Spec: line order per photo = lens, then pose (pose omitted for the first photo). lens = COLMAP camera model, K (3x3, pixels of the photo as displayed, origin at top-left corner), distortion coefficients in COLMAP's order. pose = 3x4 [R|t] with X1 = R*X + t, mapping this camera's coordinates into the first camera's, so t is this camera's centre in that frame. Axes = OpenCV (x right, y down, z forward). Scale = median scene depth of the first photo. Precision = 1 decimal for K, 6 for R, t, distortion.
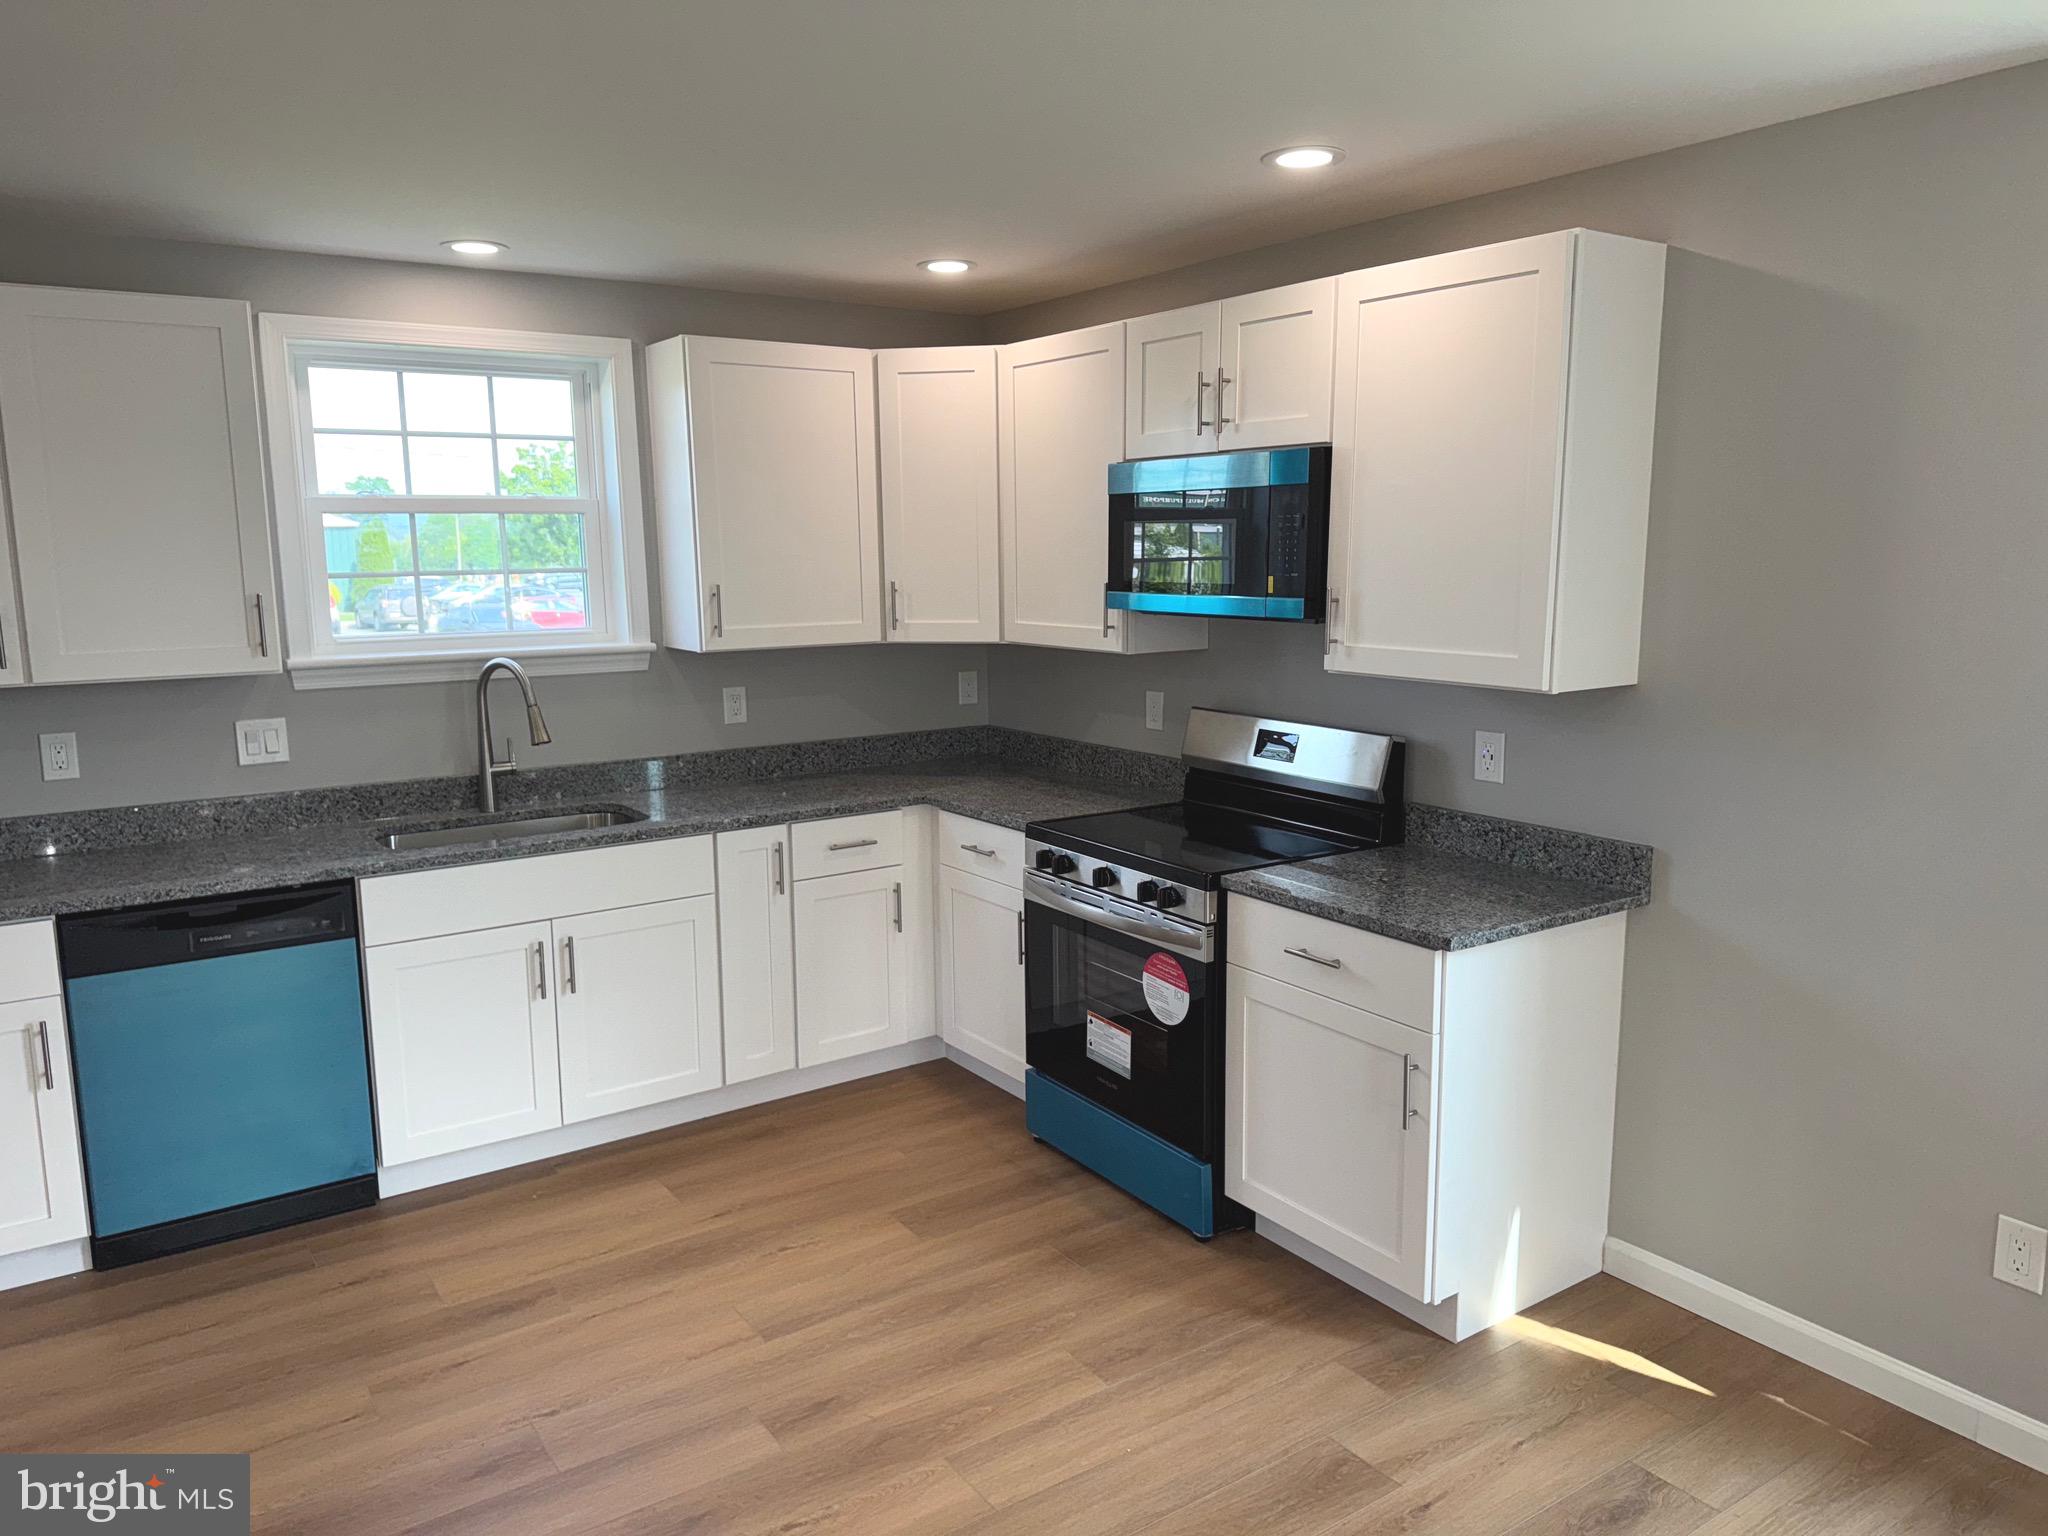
lens RADIAL K [[1456.4, 0, 1024.0], [0, 1456.4, 768.0], [0, 0, 1]] dist [0.128045, -0.185692]
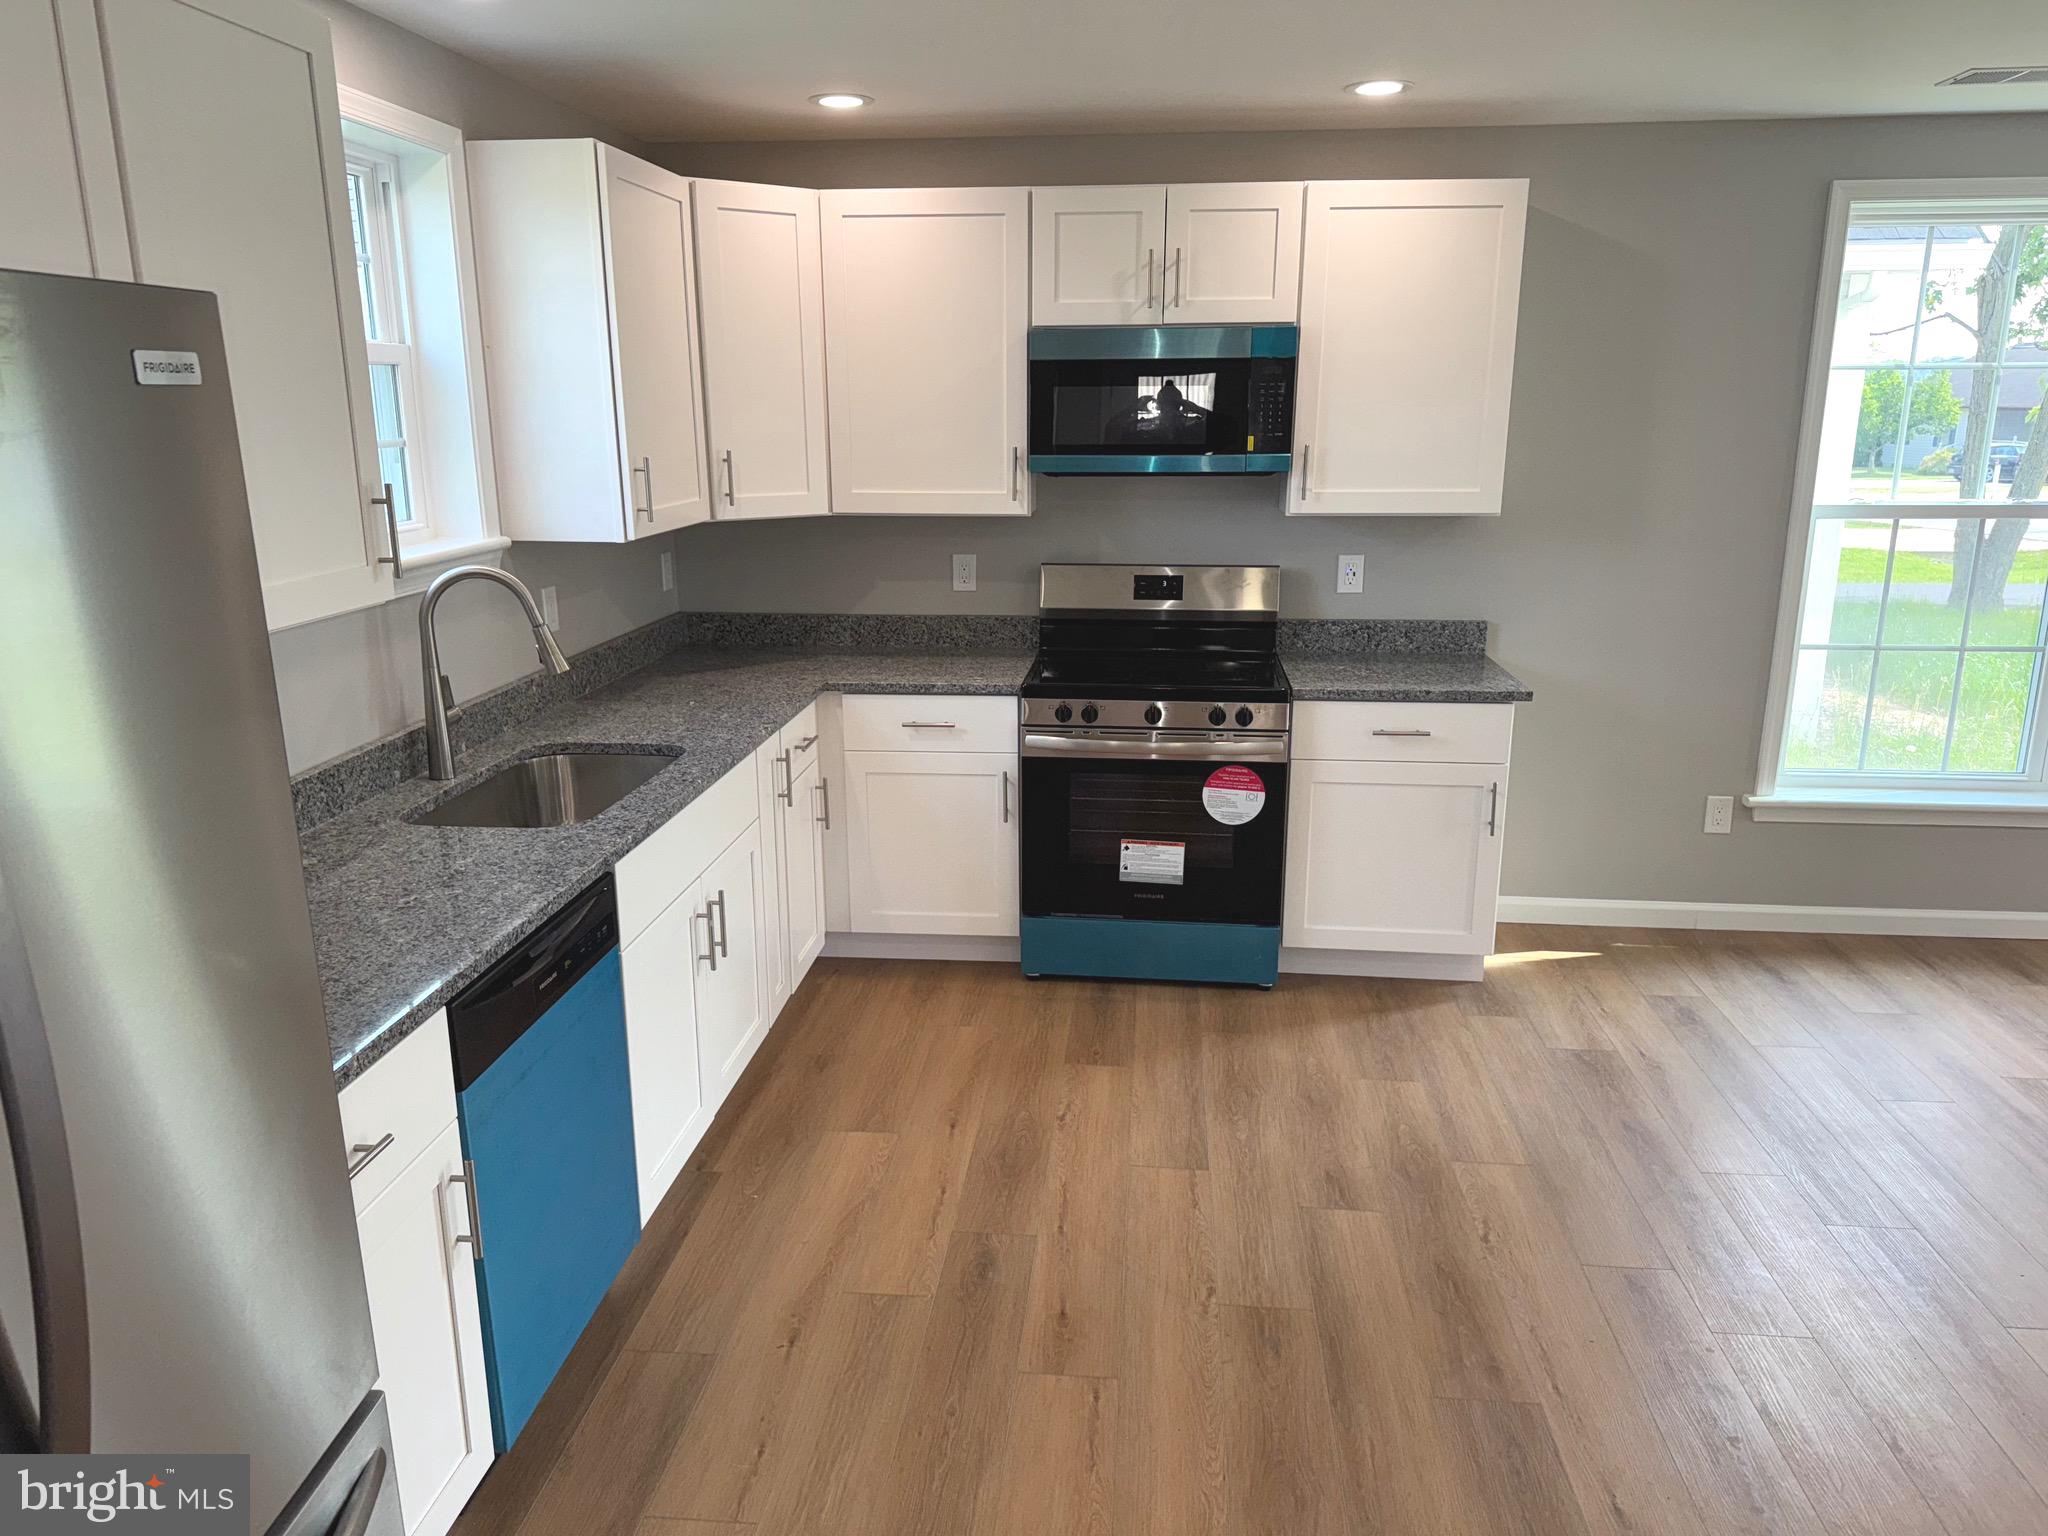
lens RADIAL K [[1418.9, 0, 1028.4], [0, 1418.9, 781.4], [0, 0, 1]] dist [0.126664, -0.214514]
pose [[0.638662, -0.189506, 0.745787, -0.828656], [0.117178, 0.981848, 0.149143, -0.048522], [-0.760513, -0.007862, 0.649275, 0.367308]]
